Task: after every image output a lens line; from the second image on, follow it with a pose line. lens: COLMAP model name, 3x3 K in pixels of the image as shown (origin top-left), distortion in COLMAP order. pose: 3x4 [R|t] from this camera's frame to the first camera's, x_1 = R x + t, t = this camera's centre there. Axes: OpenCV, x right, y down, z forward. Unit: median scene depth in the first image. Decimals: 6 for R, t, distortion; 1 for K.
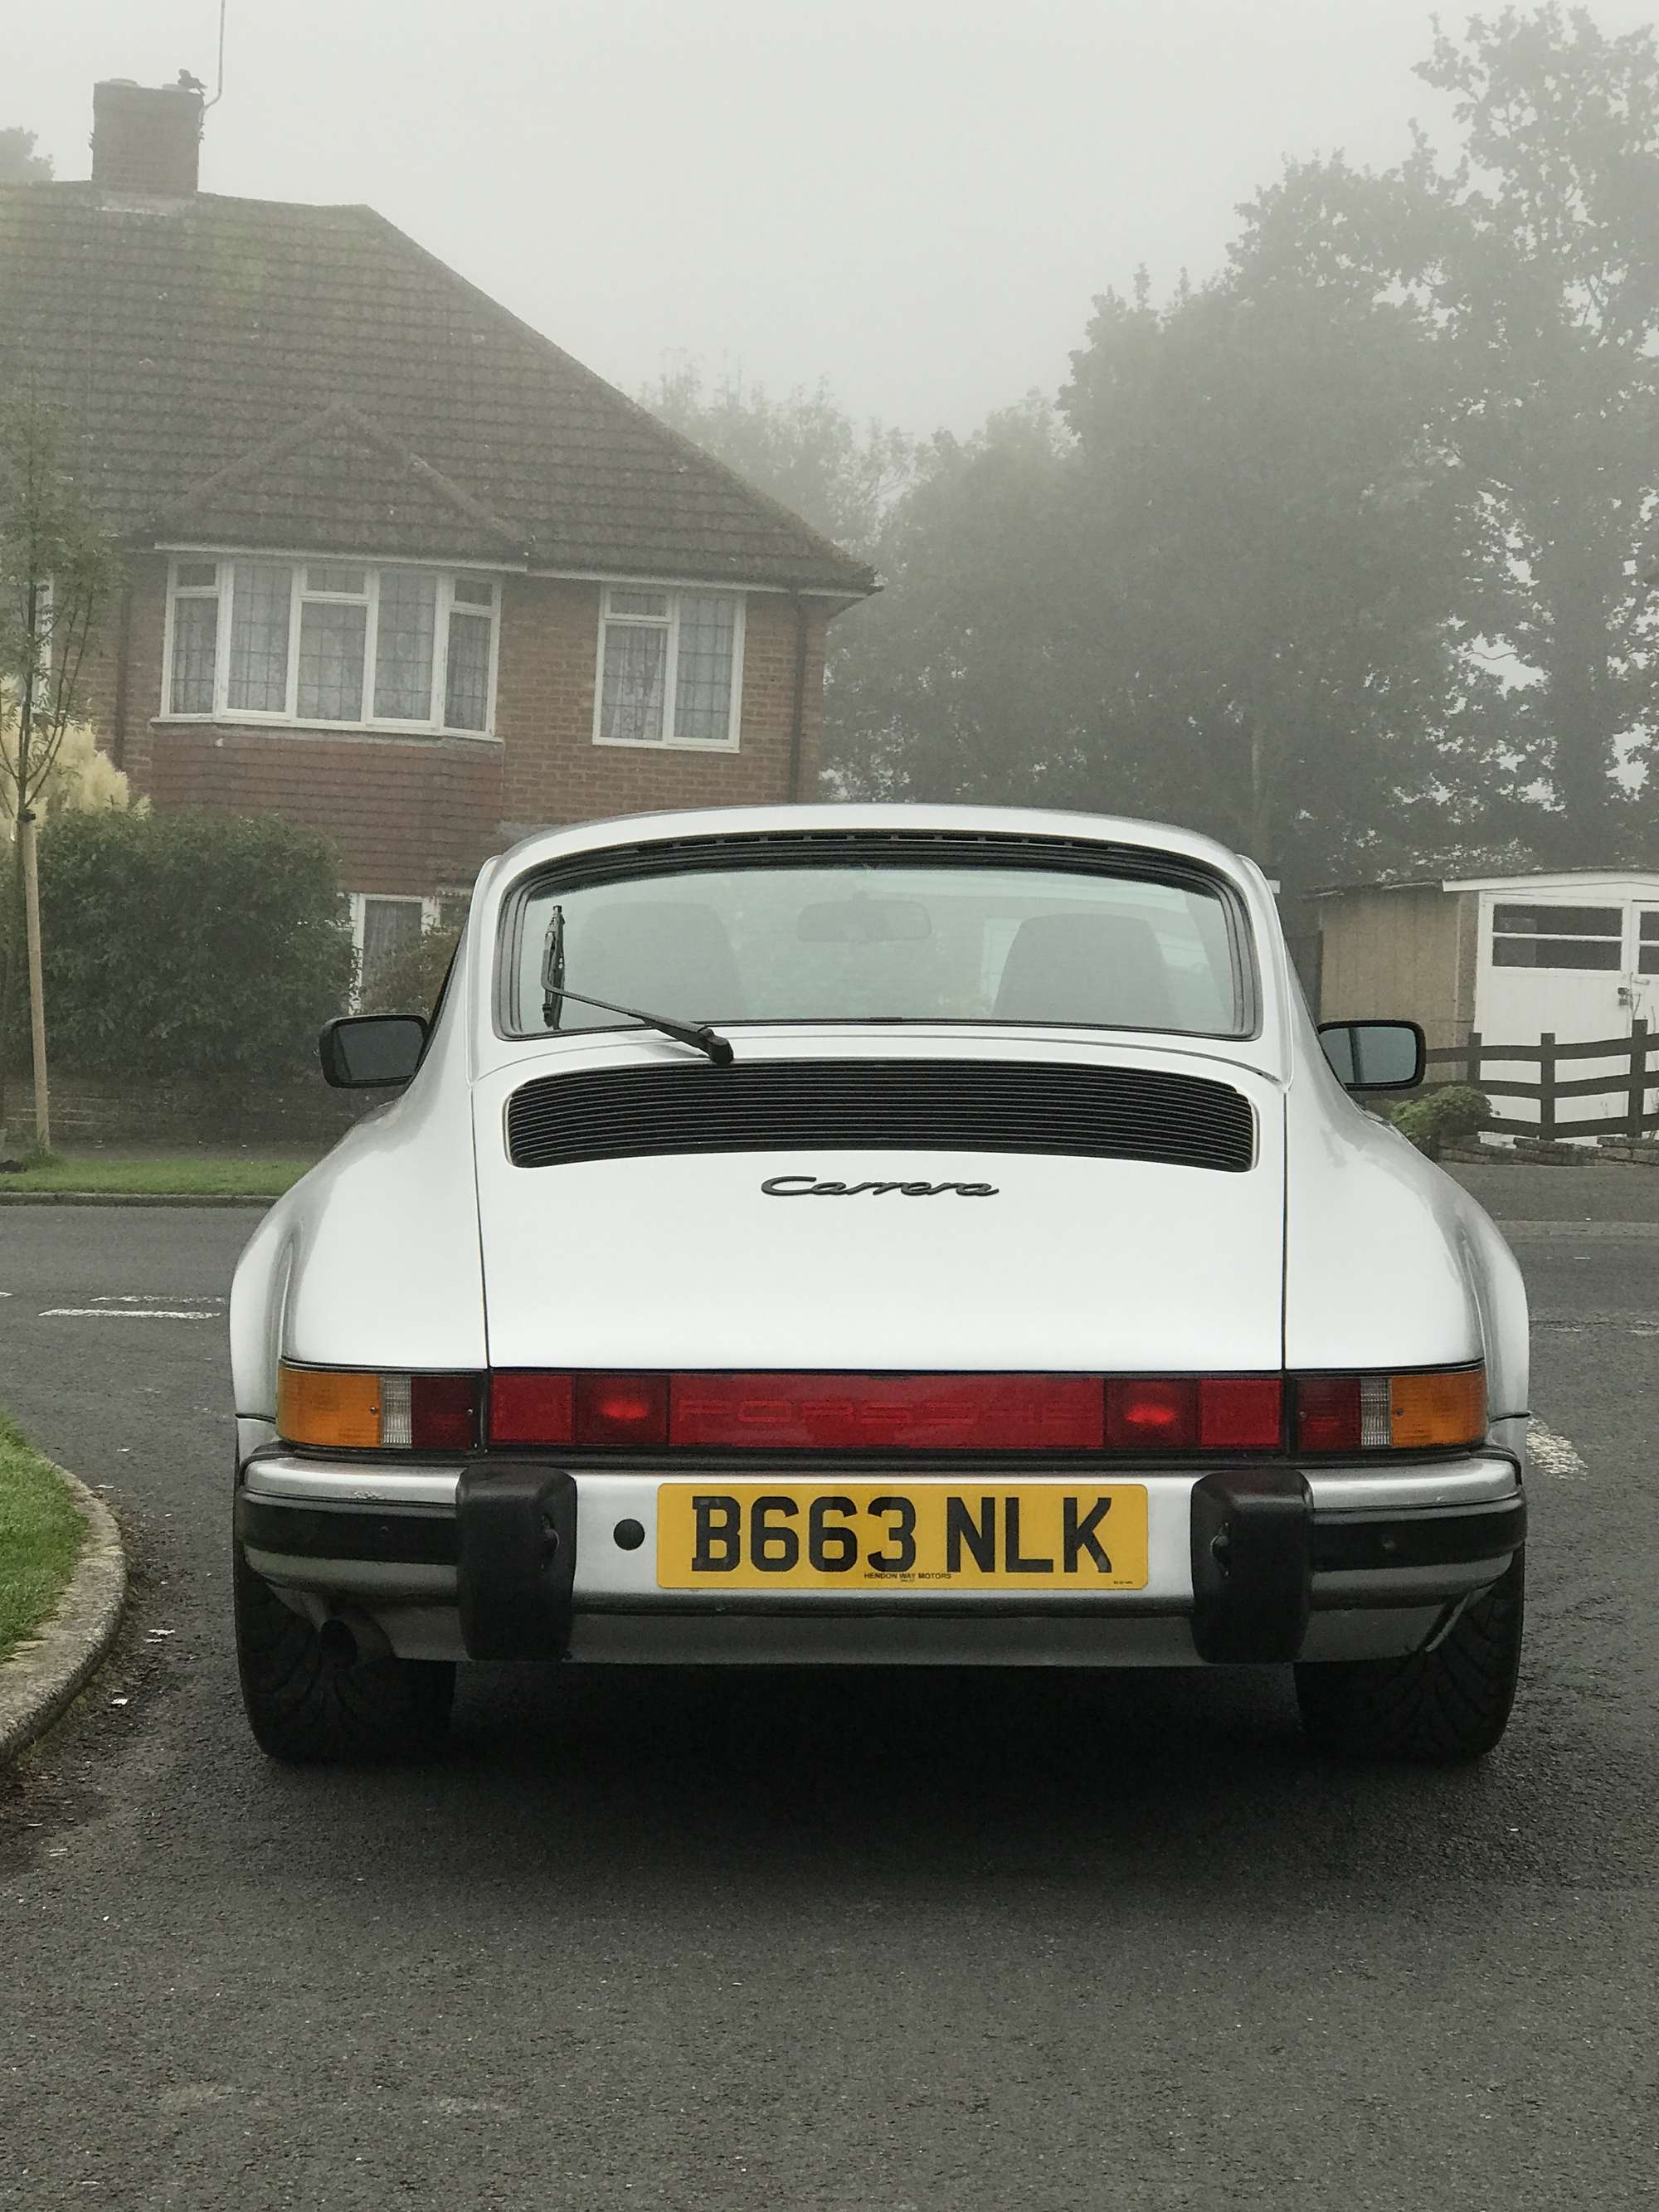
lens RADIAL K [[4155.9, 0, 830.1], [0, 4155.9, 1108.9], [0, 0, 1]] dist [0.061535, 0.000000]
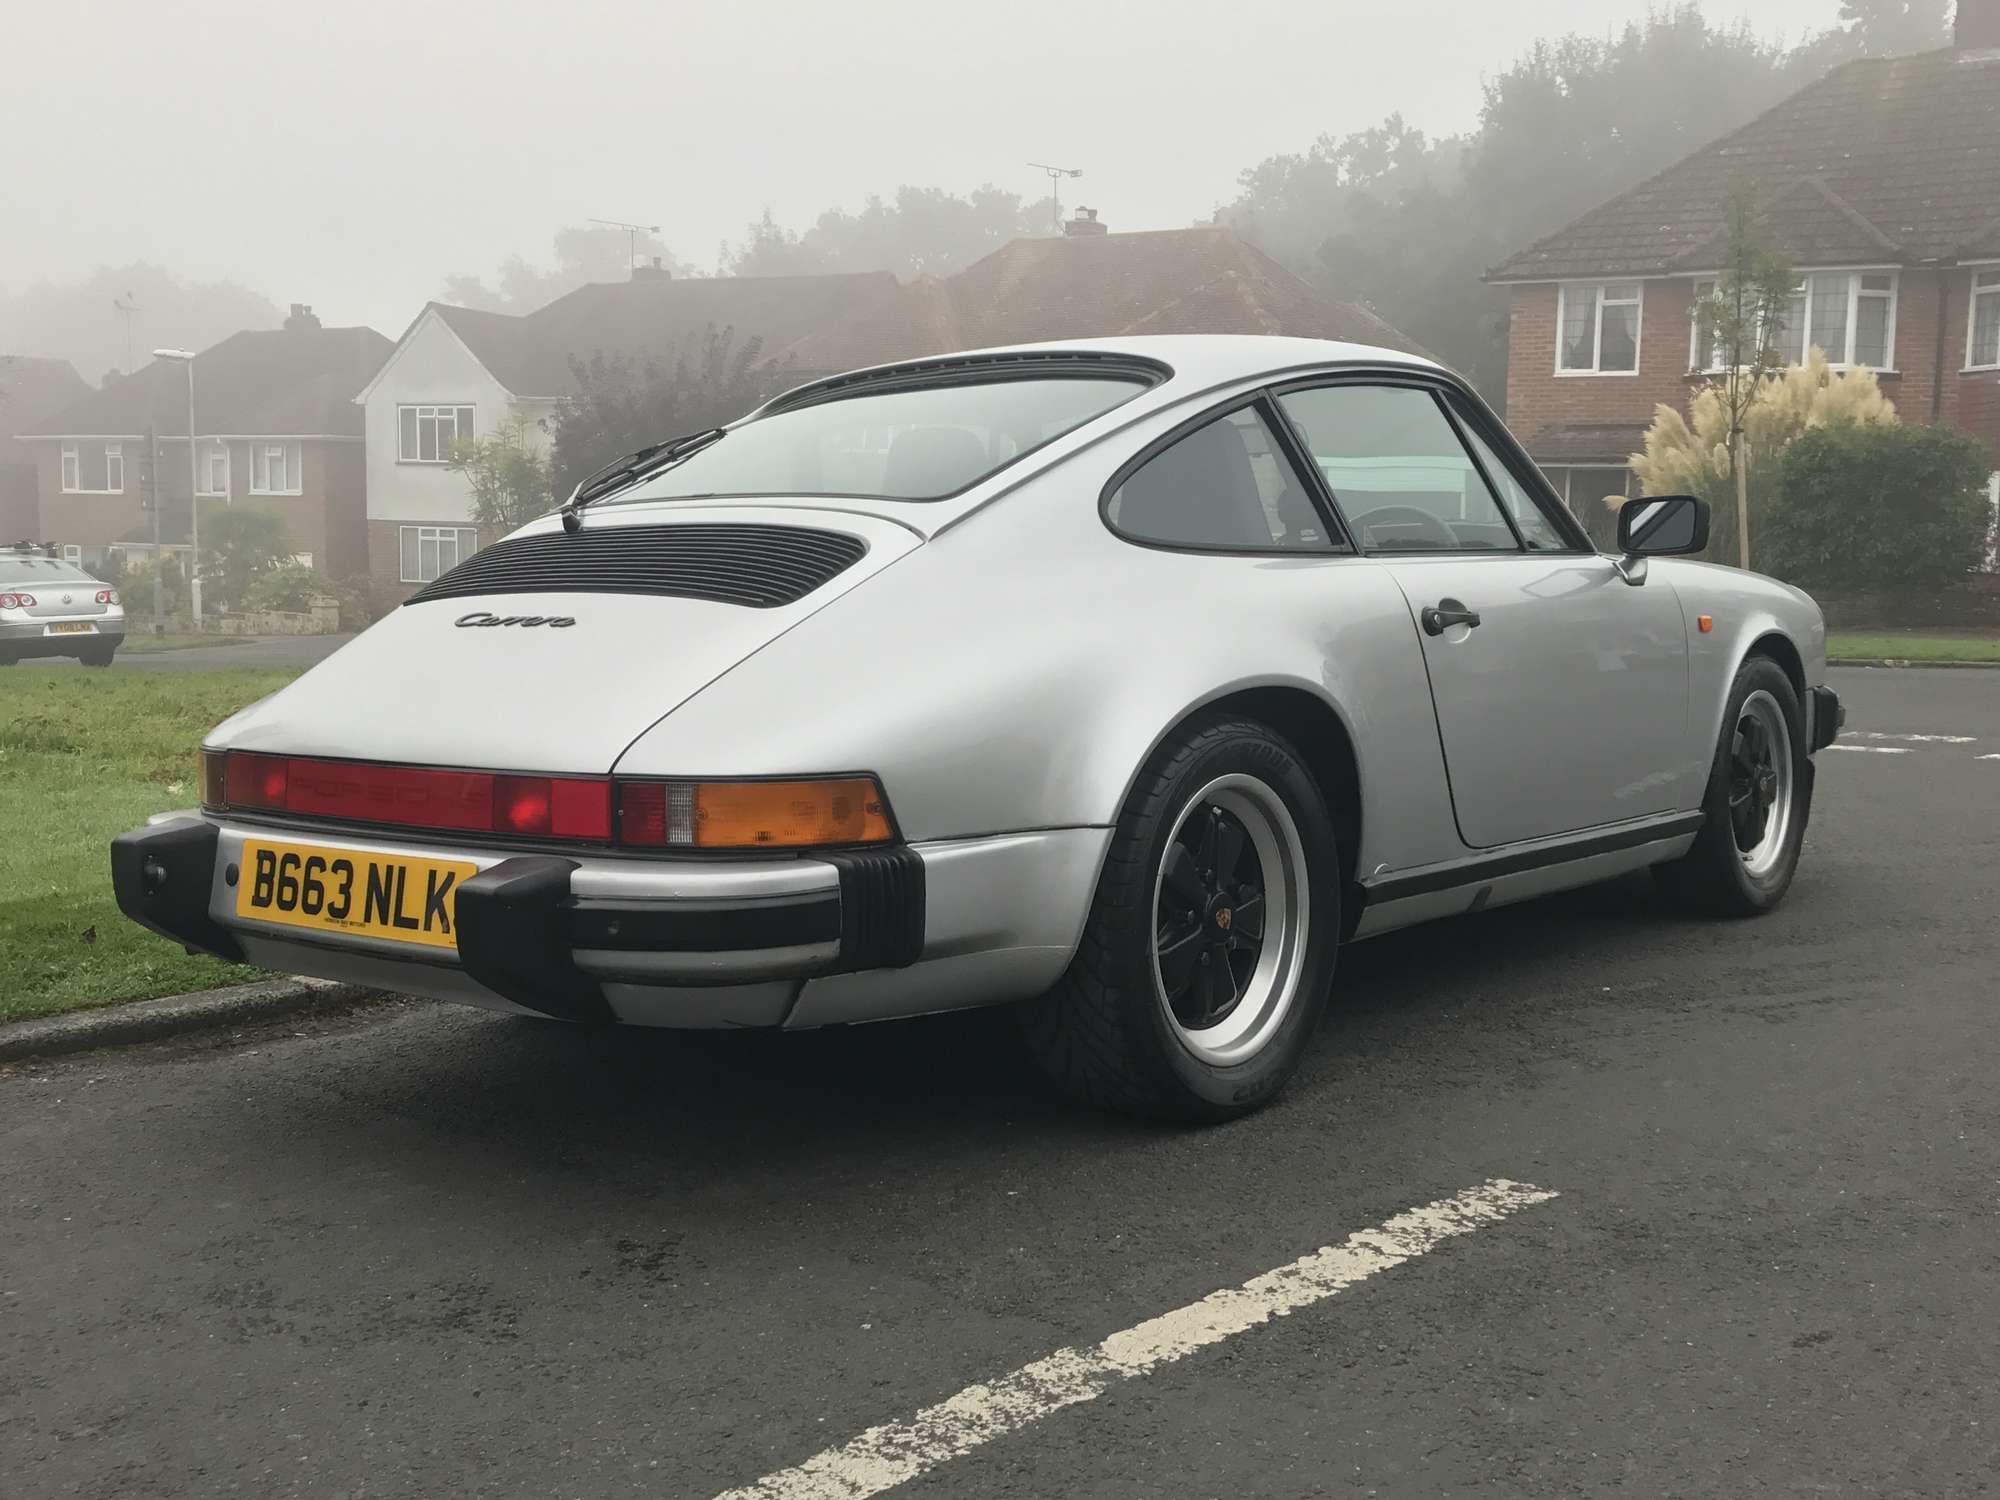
lens RADIAL K [[2142.0, 0, 999.8], [0, 2142.0, 743.8], [0, 0, 1]] dist [0.002231, 0.000000]
pose [[0.760691, 0.030431, -0.648400, 0.592198], [0.006997, 0.998458, 0.055070, 0.022813], [0.649076, -0.046428, 0.759305, 0.631574]]
